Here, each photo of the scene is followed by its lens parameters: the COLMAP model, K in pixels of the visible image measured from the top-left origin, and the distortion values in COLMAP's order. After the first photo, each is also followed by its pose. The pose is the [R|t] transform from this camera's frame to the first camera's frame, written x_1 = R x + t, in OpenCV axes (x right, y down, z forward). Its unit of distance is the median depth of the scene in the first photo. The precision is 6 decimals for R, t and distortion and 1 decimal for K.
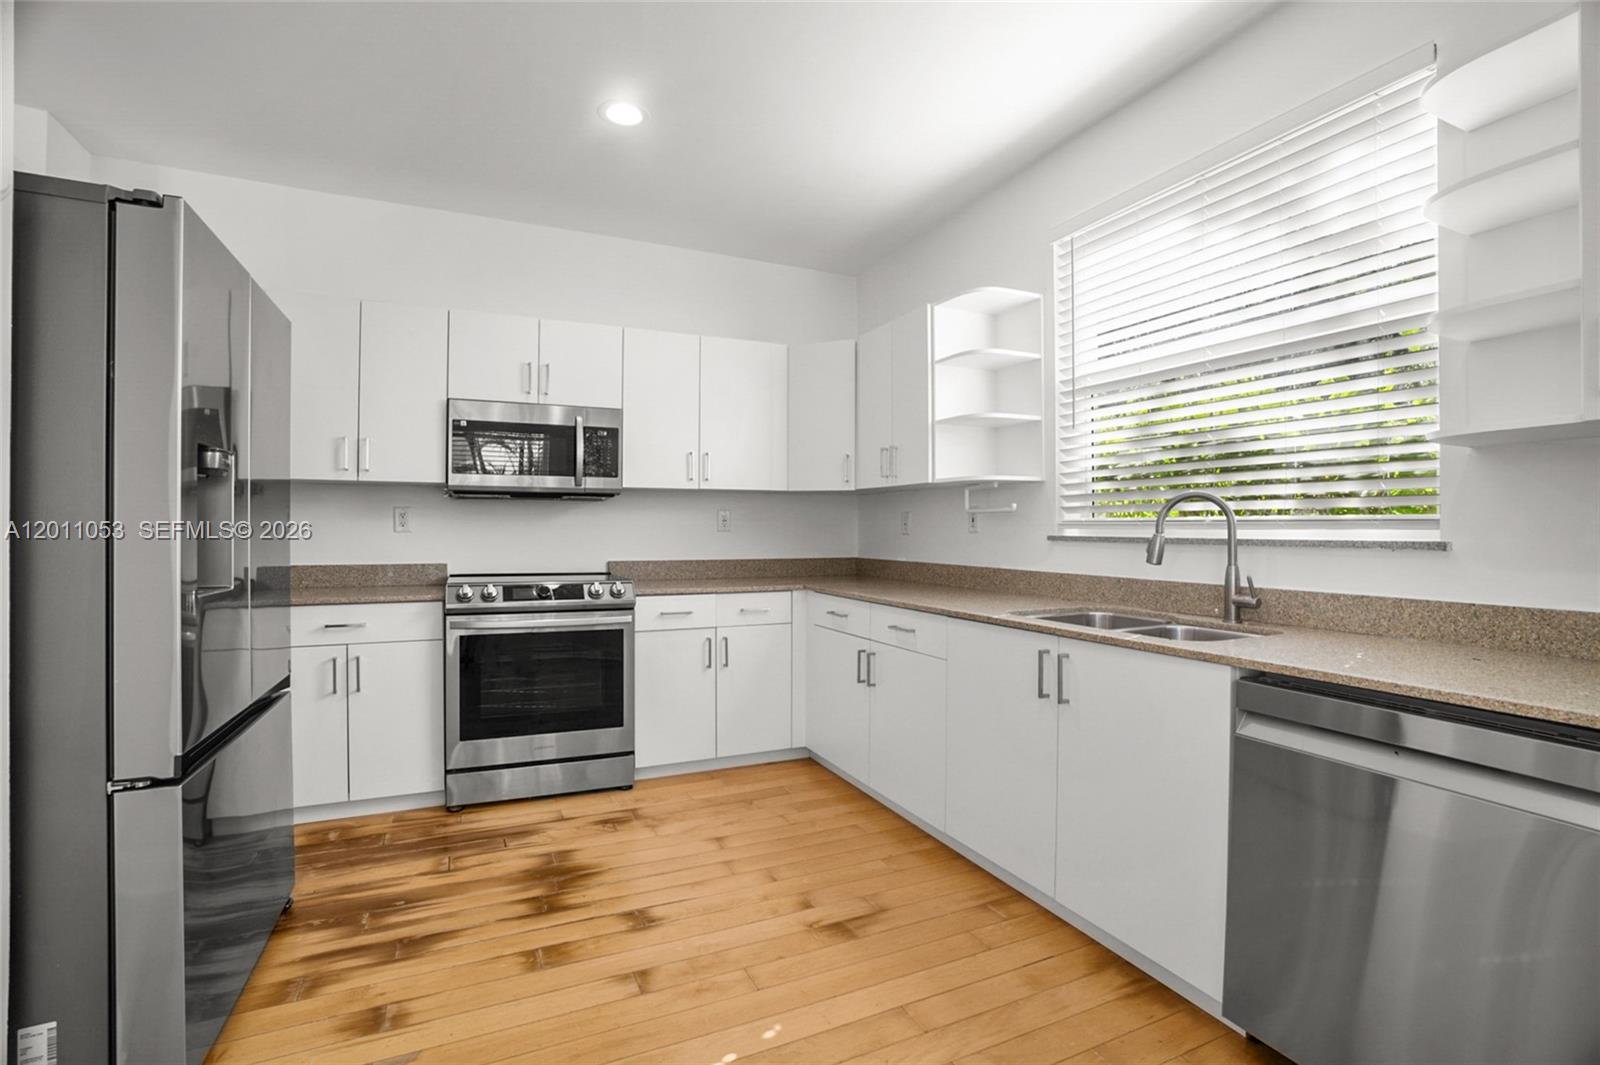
lens RADIAL K [[732.5, 0, 800.0], [0, 732.5, 532.5], [0, 0, 1]] dist [-0.069673, 0.026206]
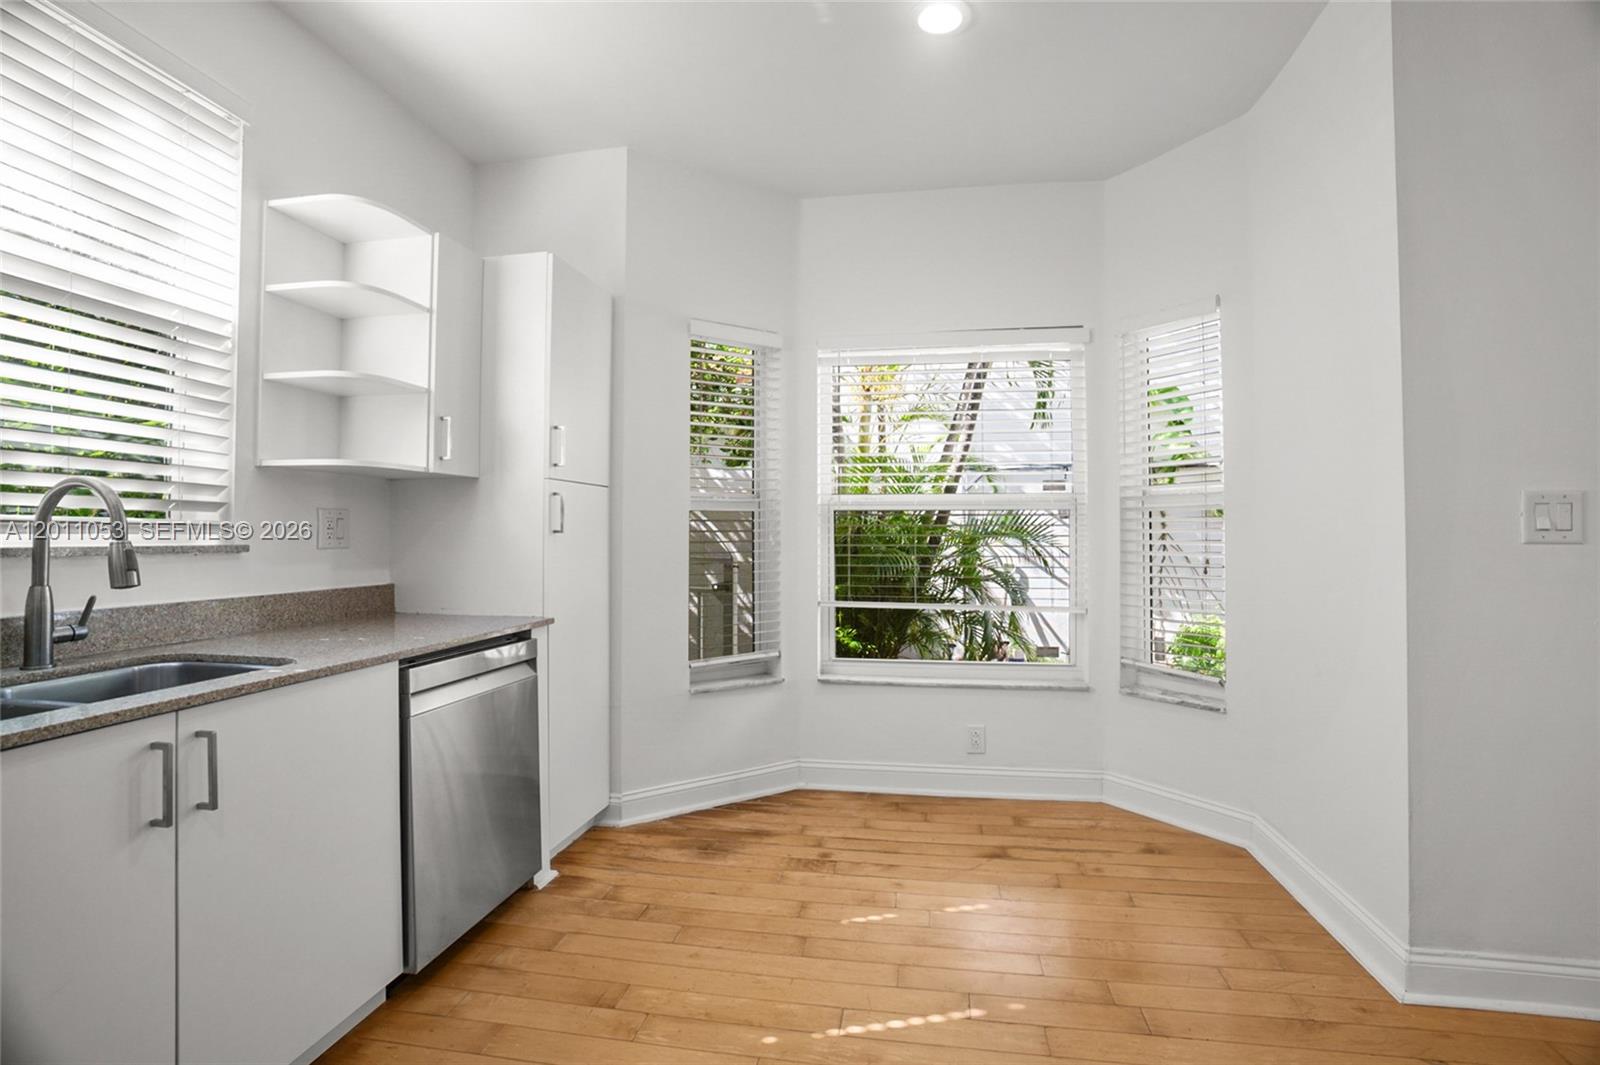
lens RADIAL K [[753.9, 0, 803.4], [0, 753.9, 523.0], [0, 0, 1]] dist [-0.071708, 0.029638]
pose [[-0.819691, 0.006100, 0.572774, -0.389880], [-0.000134, 0.999941, -0.010841, -0.006996], [-0.572806, -0.008963, -0.819642, 1.114949]]
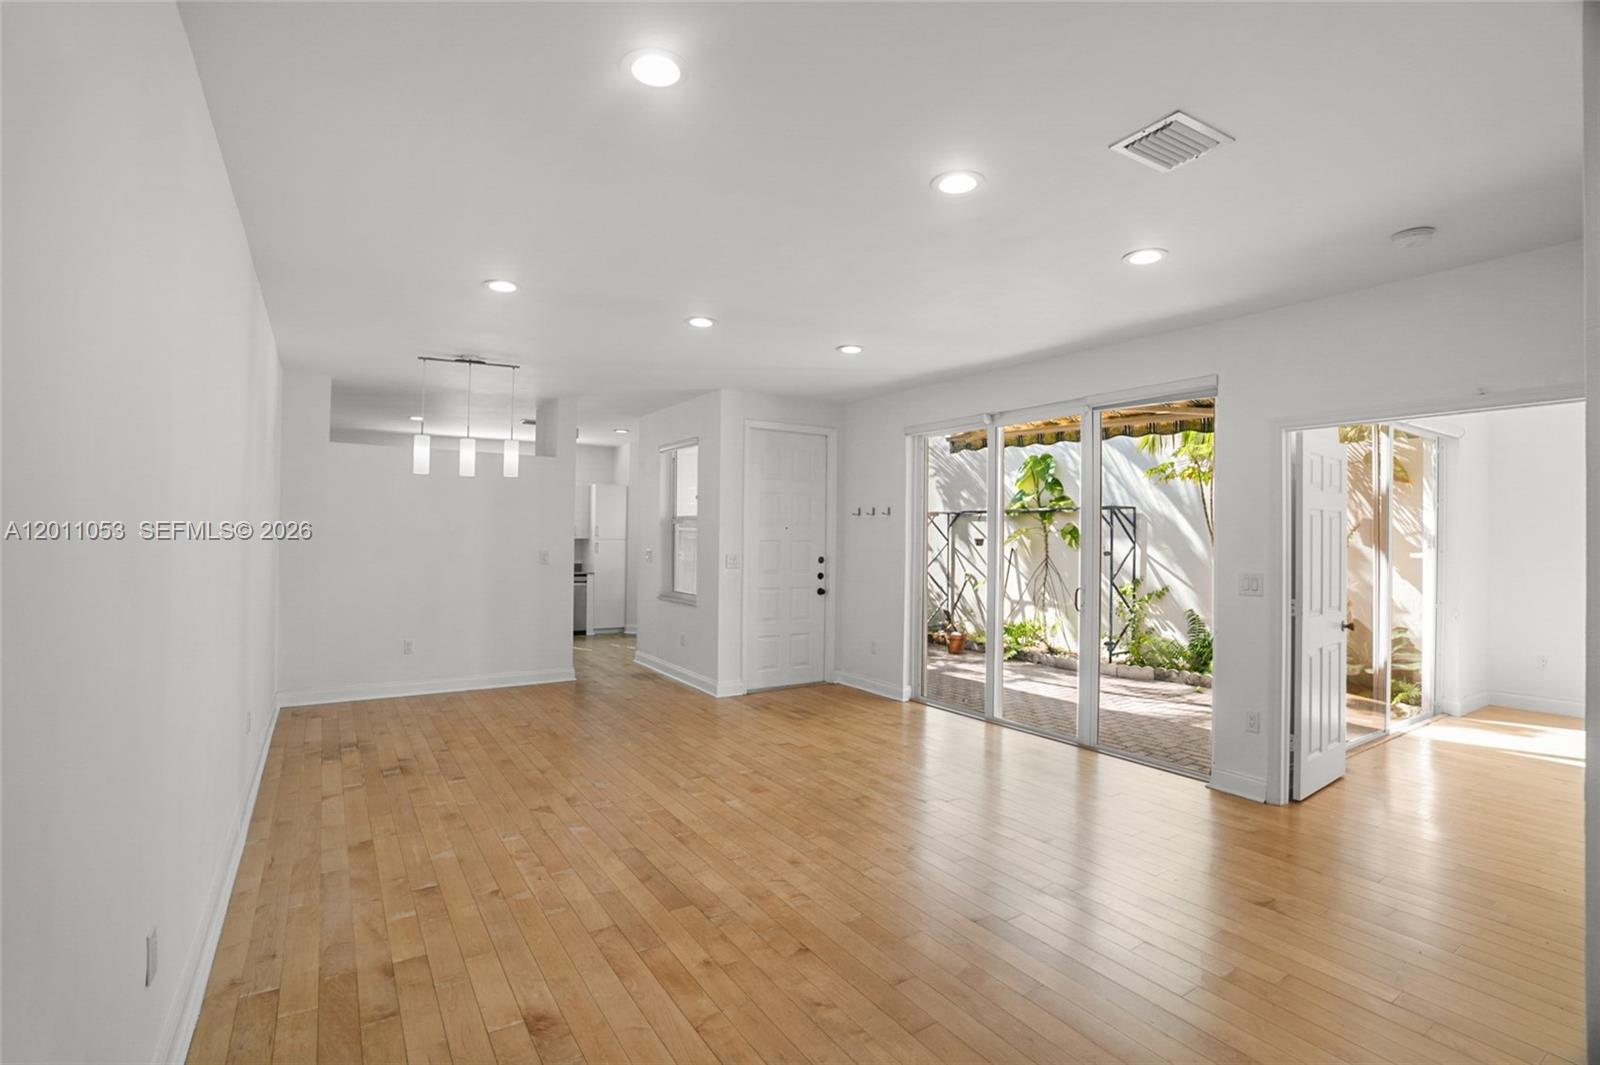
lens RADIAL K [[753.9, 0, 803.4], [0, 753.9, 523.0], [0, 0, 1]] dist [-0.071708, 0.029638]
pose [[-0.141024, 0.009533, 0.989960, -4.230900], [-0.005753, 0.999929, -0.010448, -0.145503], [-0.989989, -0.007169, -0.140959, -0.213583]]
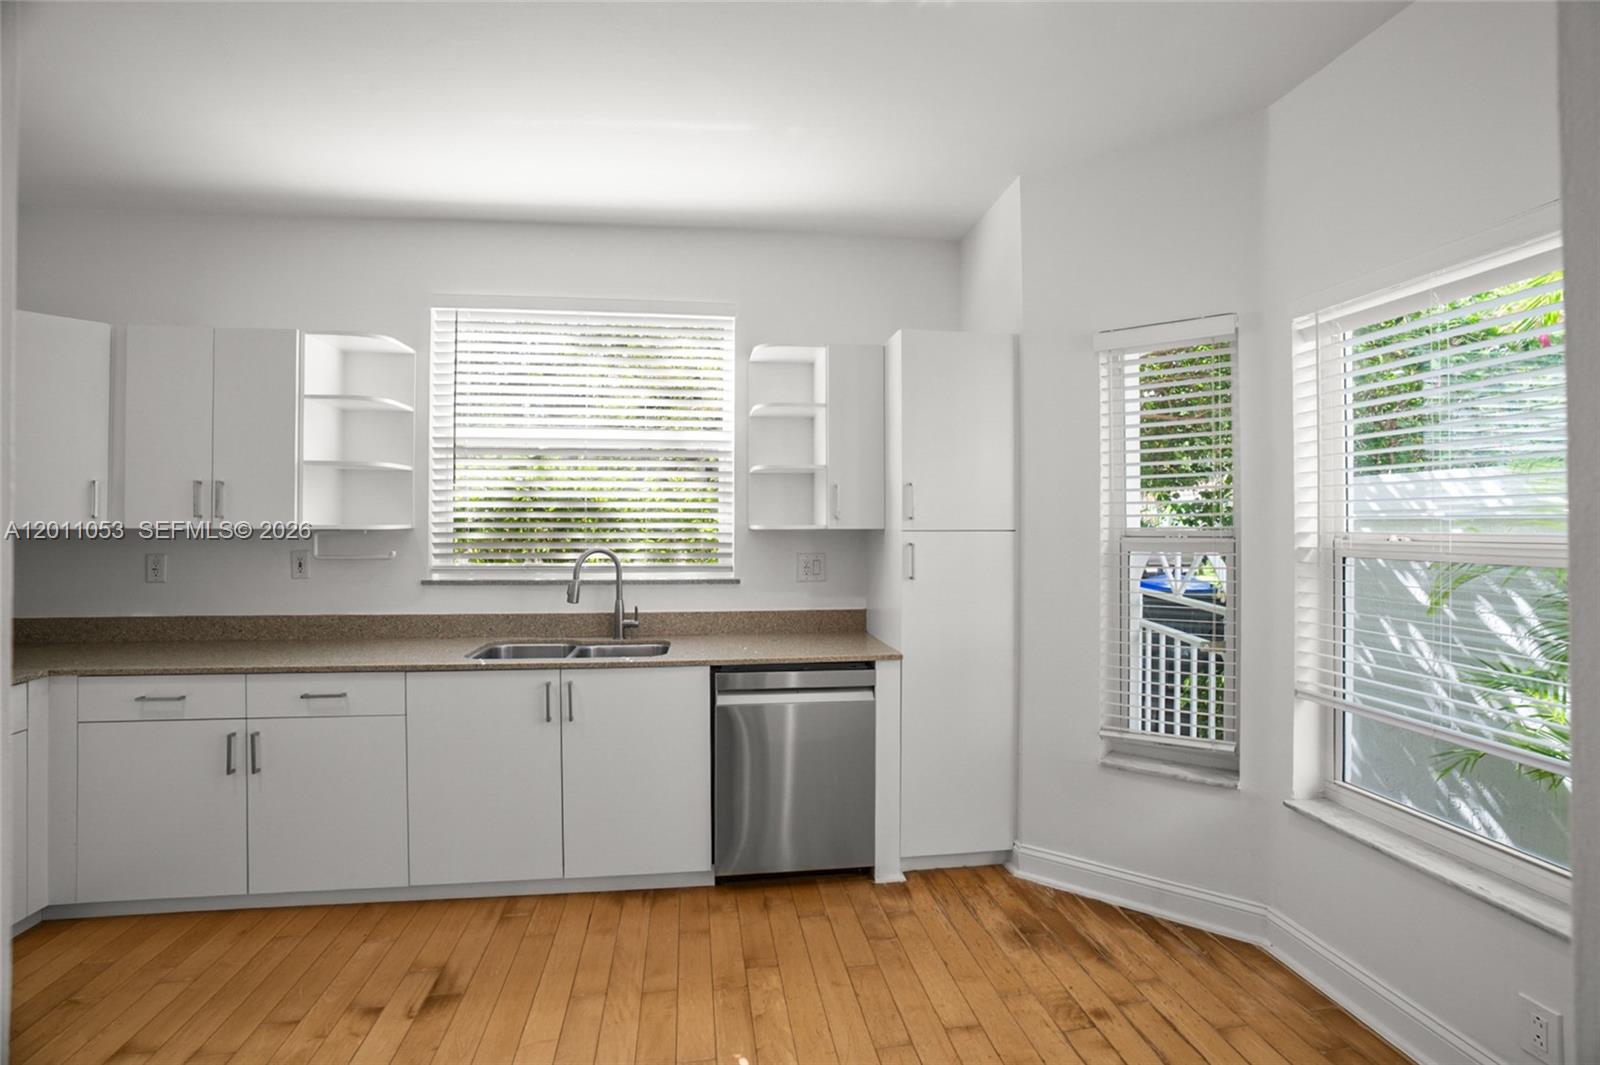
lens RADIAL K [[753.9, 0, 803.4], [0, 753.9, 523.0], [0, 0, 1]] dist [-0.071708, 0.029638]
pose [[0.294970, 0.000119, 0.955507, -0.706174], [0.007008, 0.999973, -0.002288, -0.097960], [-0.955481, 0.007371, 0.294961, 0.194920]]
